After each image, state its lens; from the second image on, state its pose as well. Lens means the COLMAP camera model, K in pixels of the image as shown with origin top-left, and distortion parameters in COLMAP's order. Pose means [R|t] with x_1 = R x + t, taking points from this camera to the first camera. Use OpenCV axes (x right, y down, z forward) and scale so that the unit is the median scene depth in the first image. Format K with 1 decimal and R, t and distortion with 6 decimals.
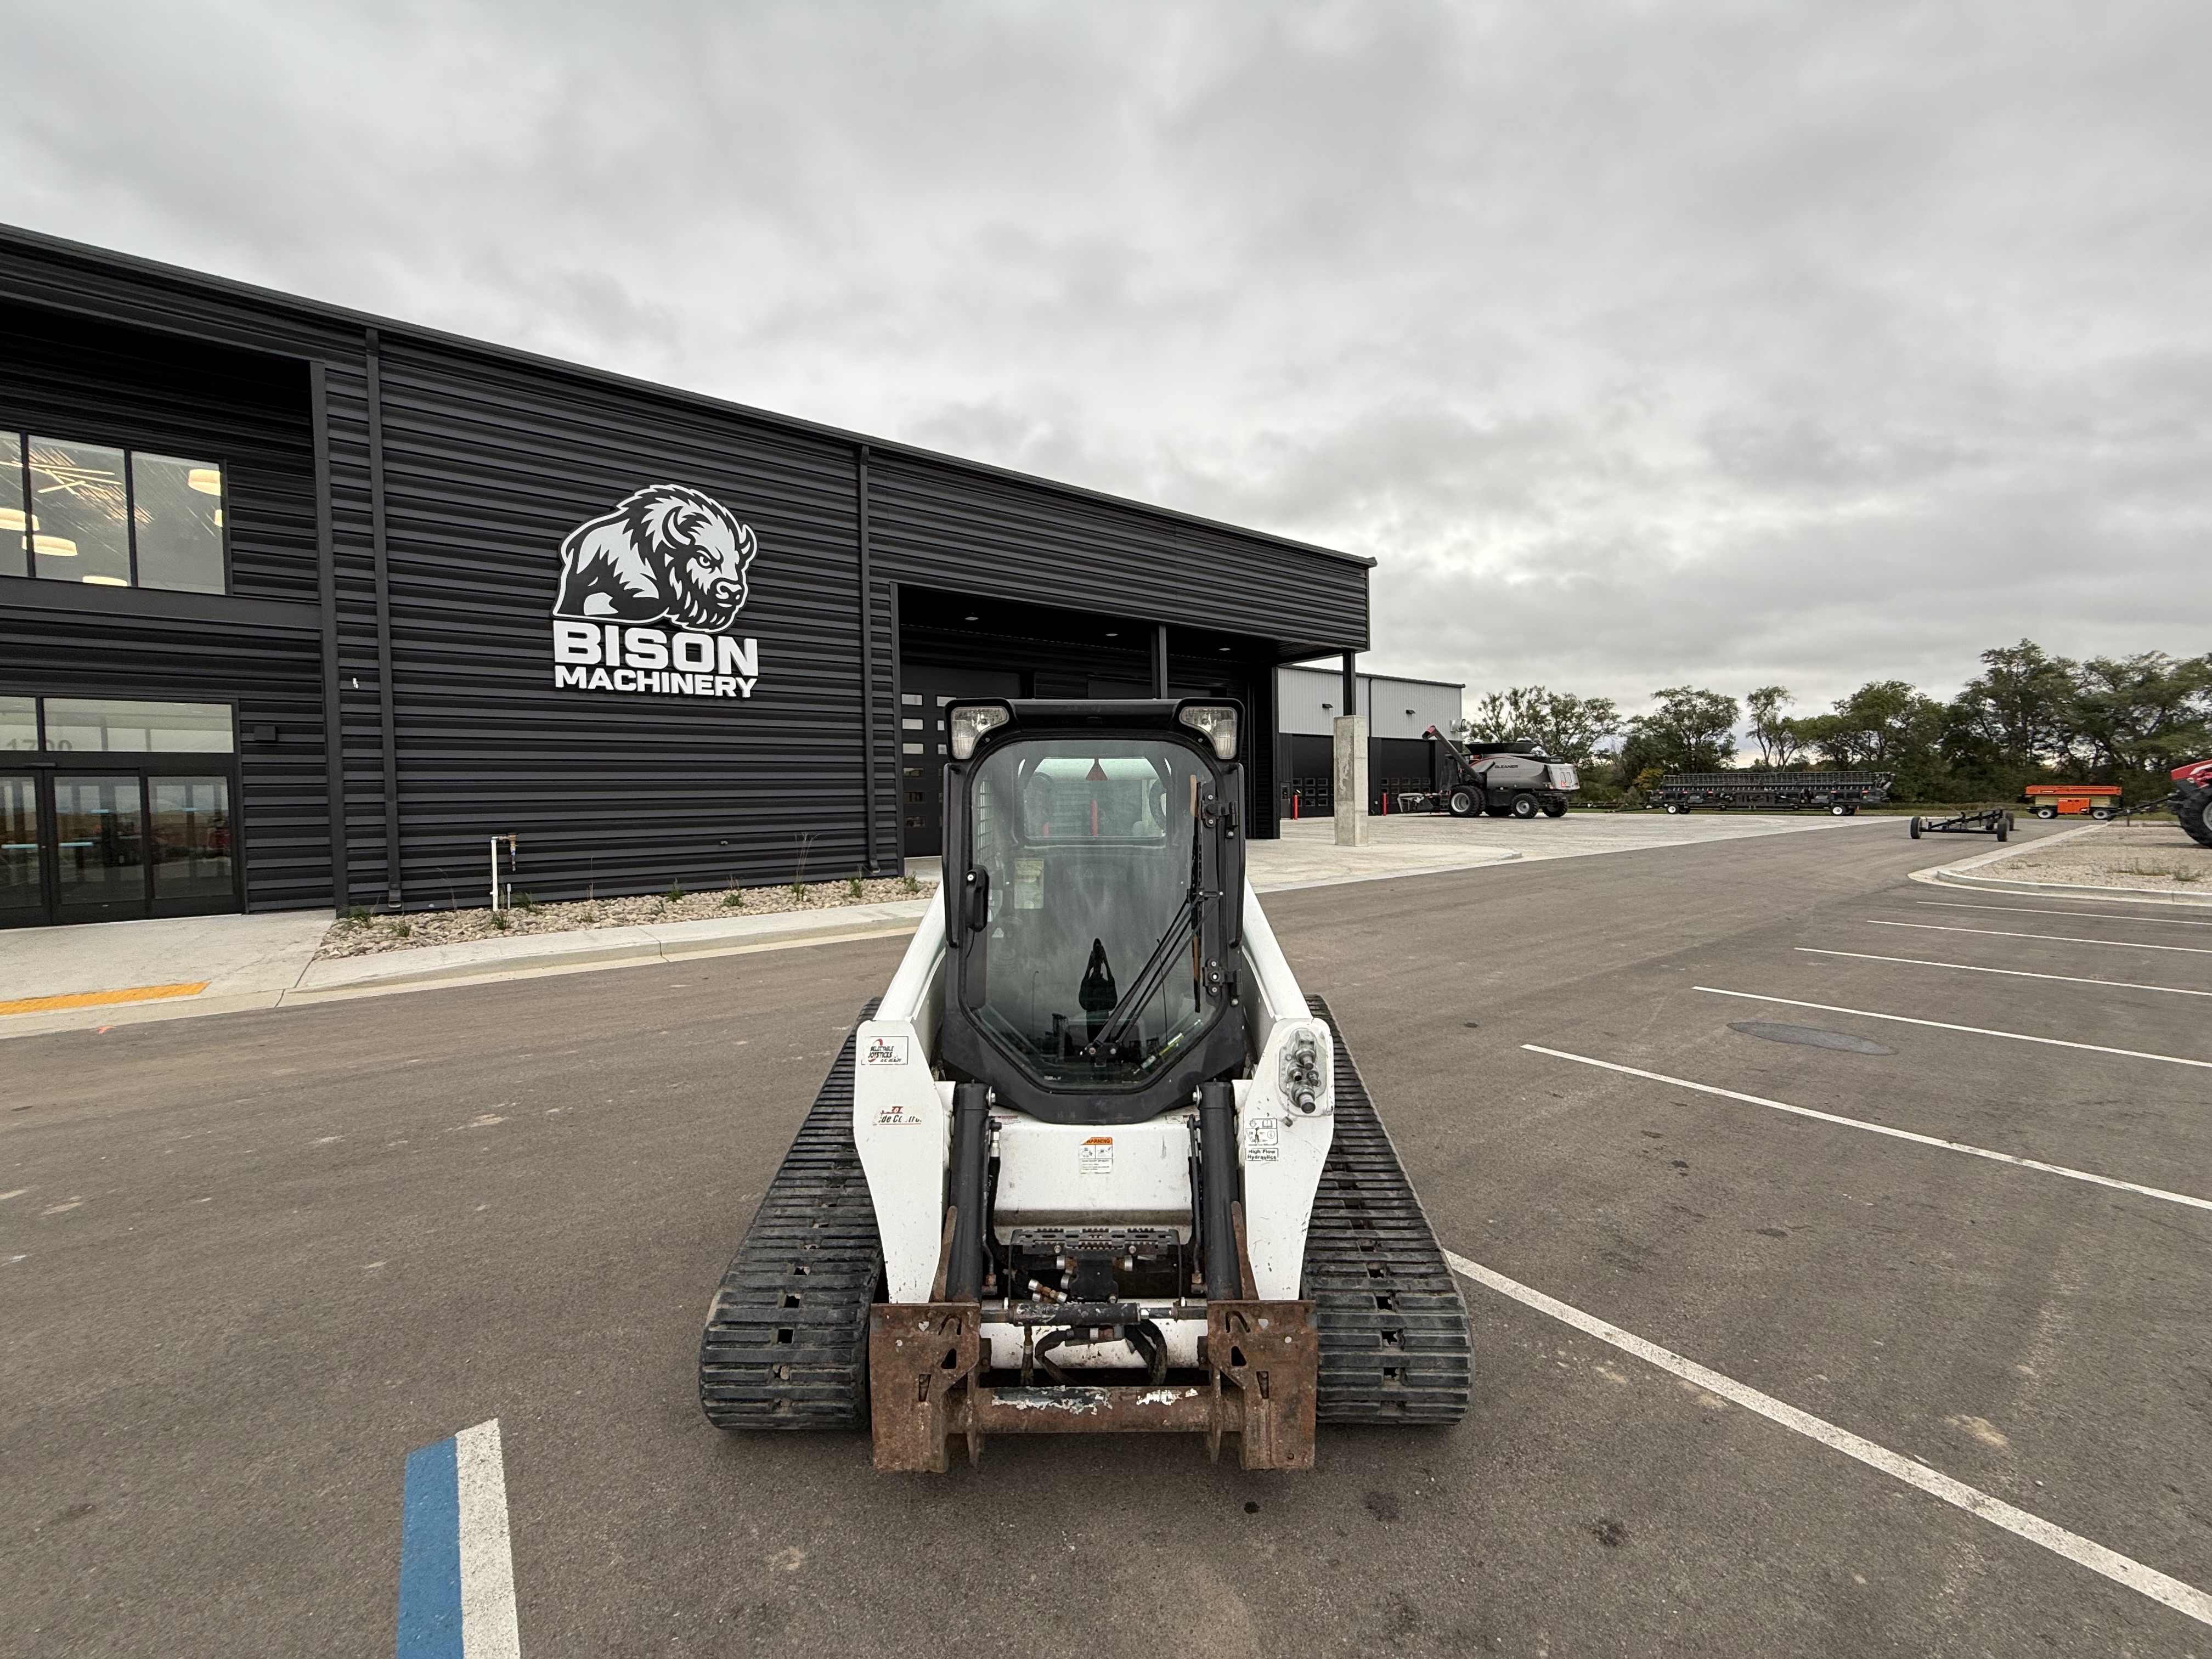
lens RADIAL K [[879.1, 0, 1101.9], [0, 879.1, 825.1], [0, 0, 1]] dist [-0.001027, 0.000024]
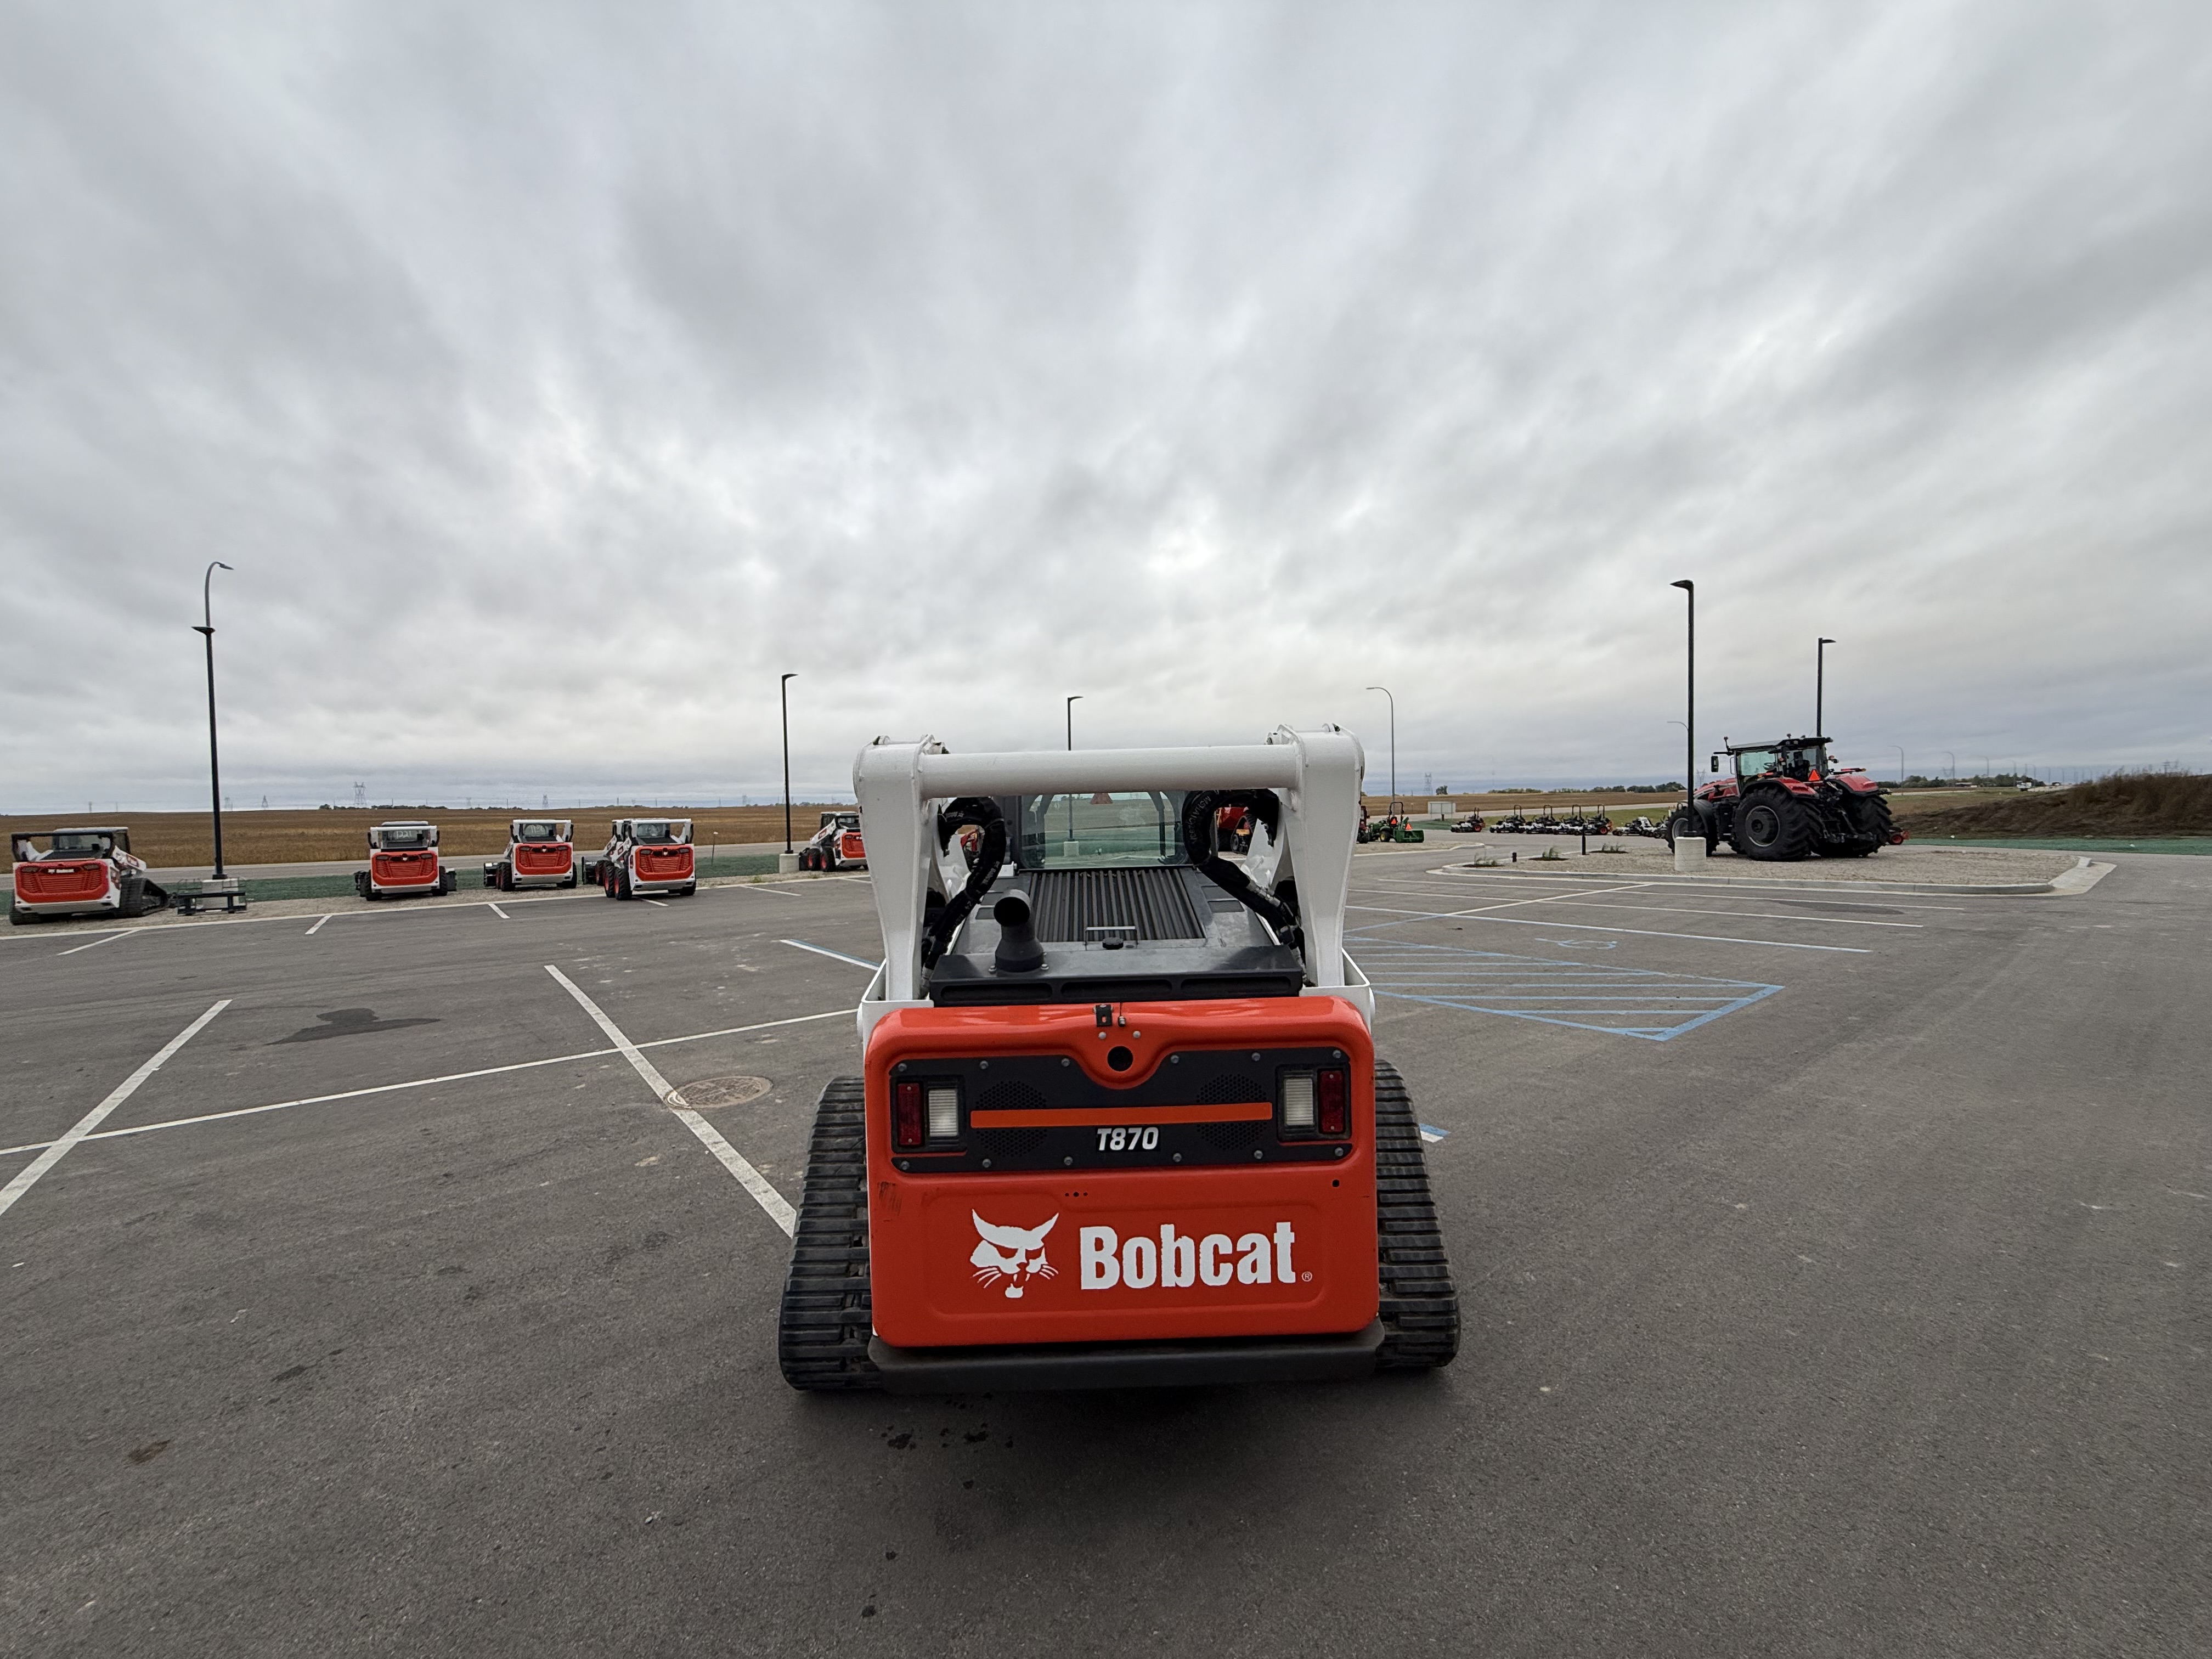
lens RADIAL K [[879.1, 0, 1101.9], [0, 879.1, 825.1], [0, 0, 1]] dist [-0.001027, 0.000024]
pose [[-0.999472, 0.032086, -0.005148, -0.000167], [0.031751, 0.997950, 0.055568, -0.021314], [0.006920, 0.055375, -0.998442, 0.513388]]
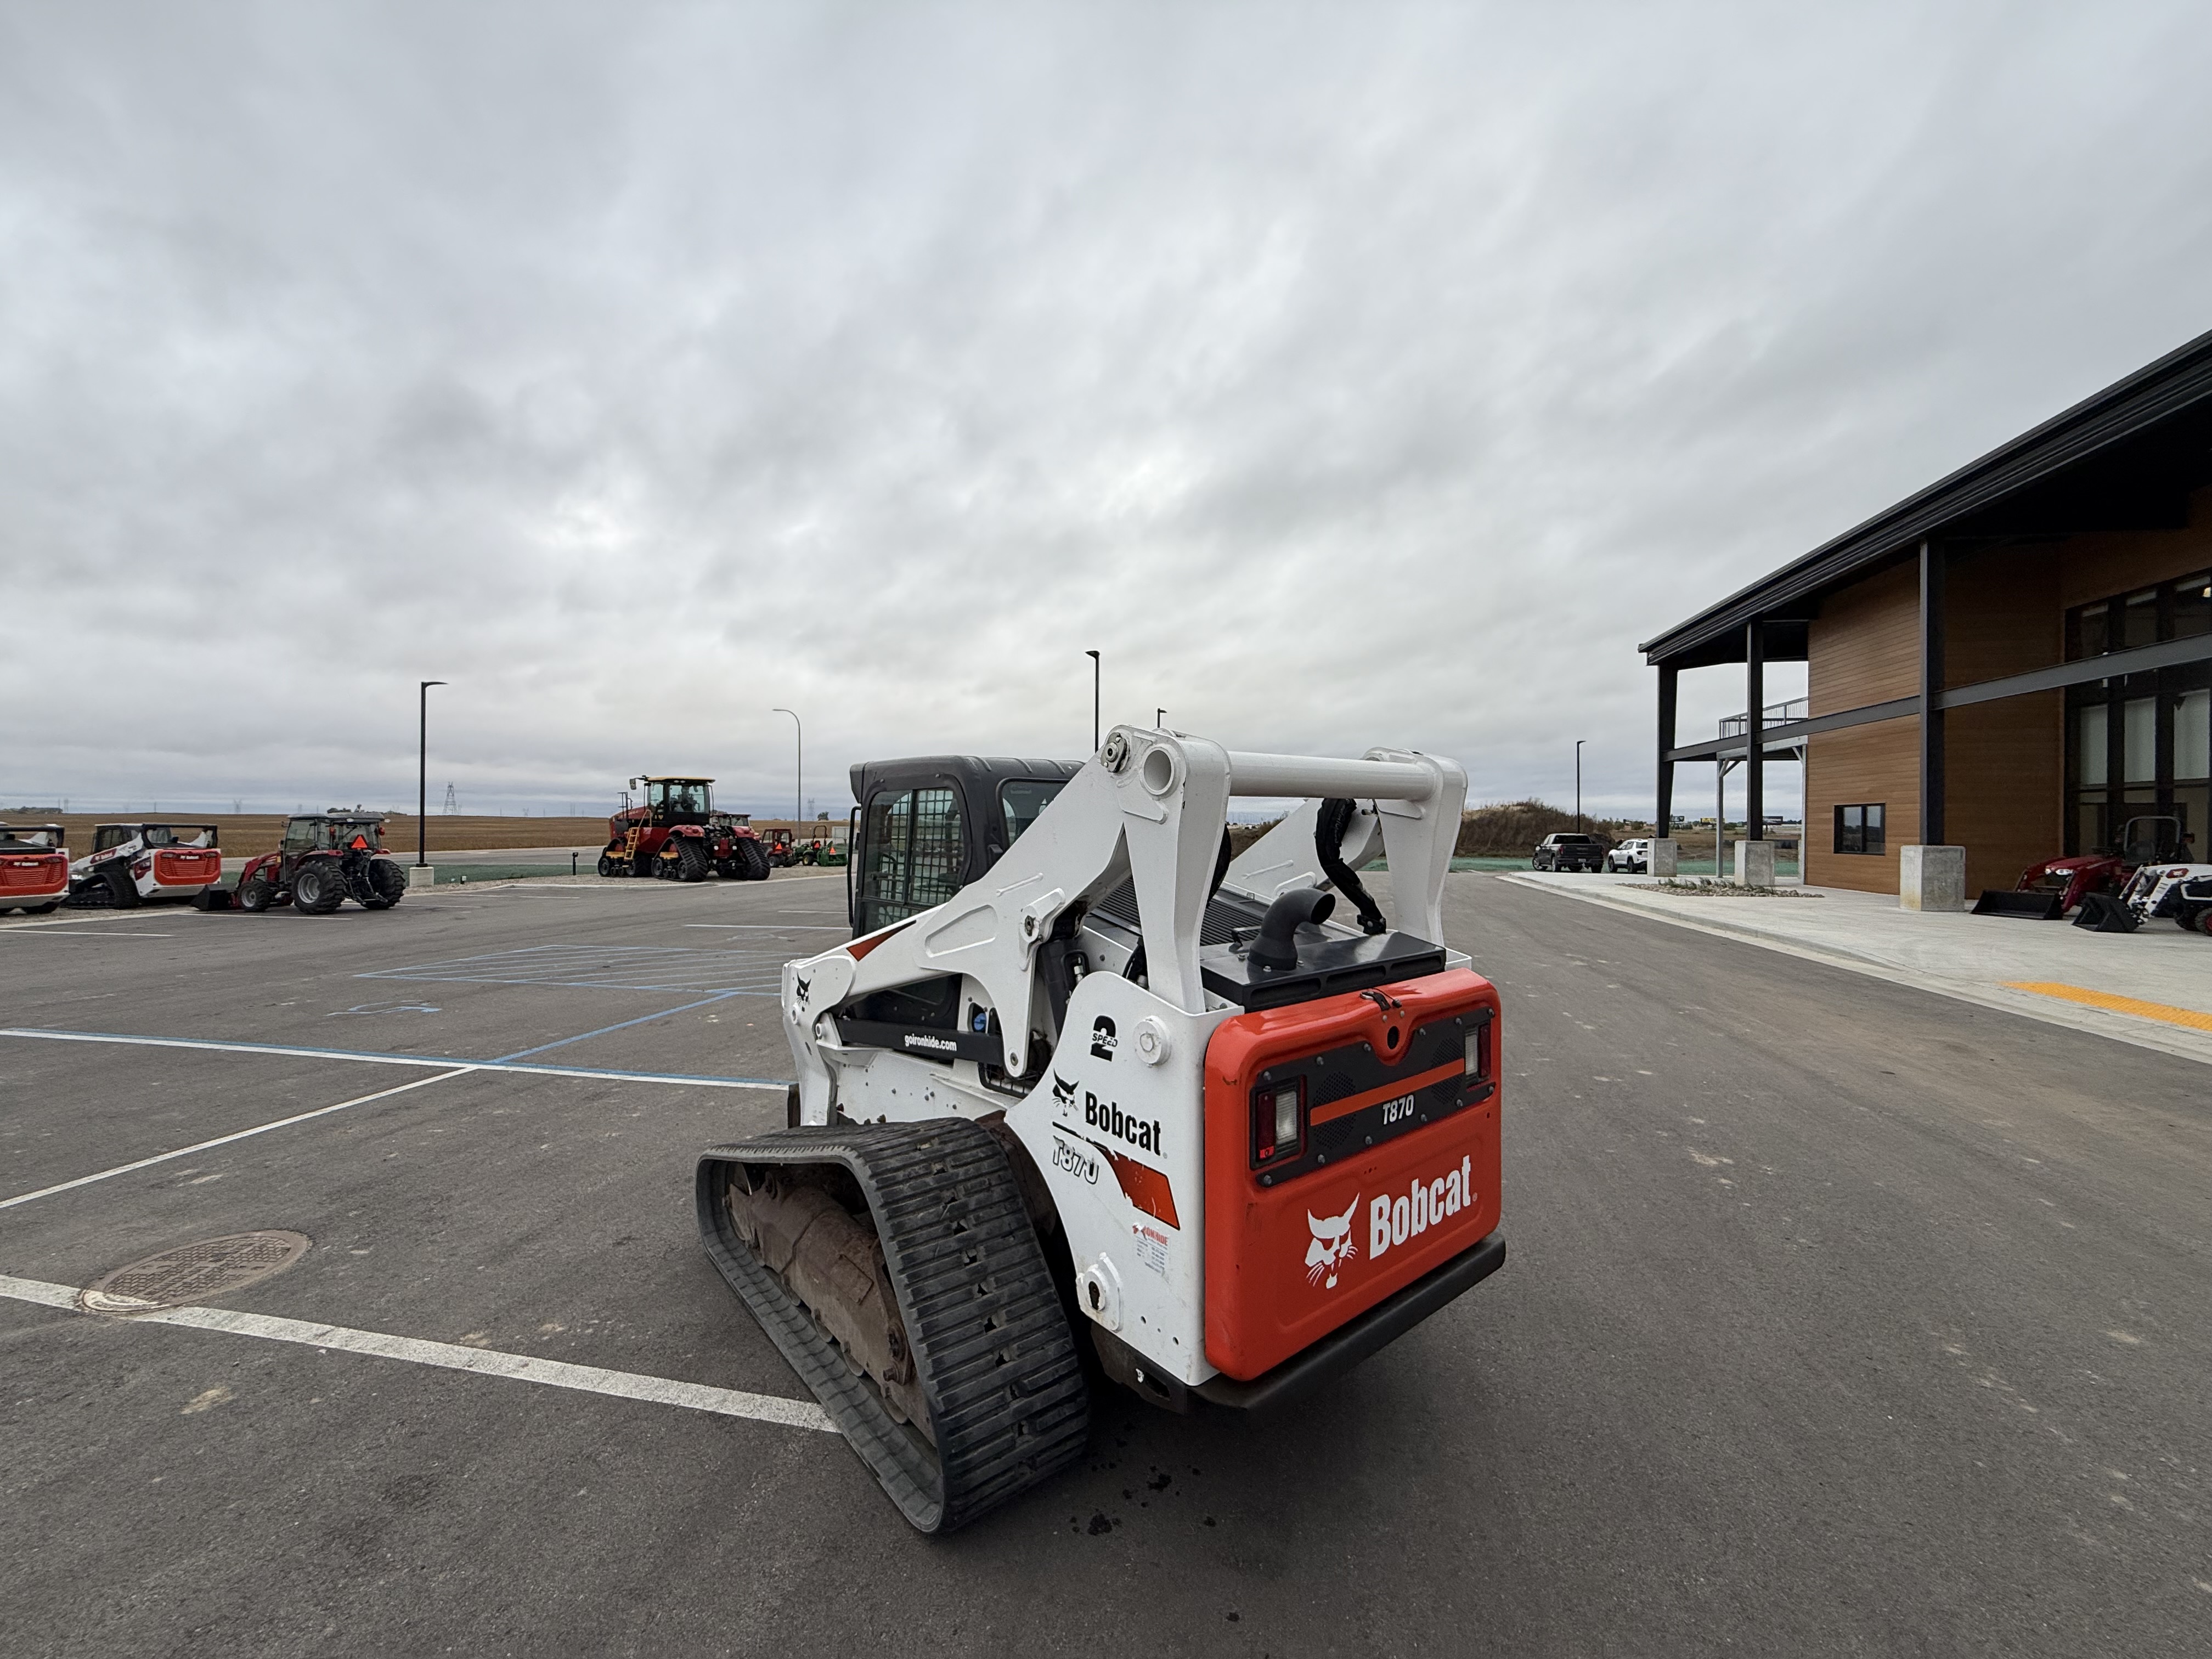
lens RADIAL K [[879.1, 0, 1101.9], [0, 879.1, 825.1], [0, 0, 1]] dist [-0.001027, 0.000024]
pose [[-0.774663, 0.009975, -0.632296, 0.145915], [-0.014453, 0.999335, 0.033472, -0.017868], [0.632210, 0.035069, -0.774003, 0.457424]]
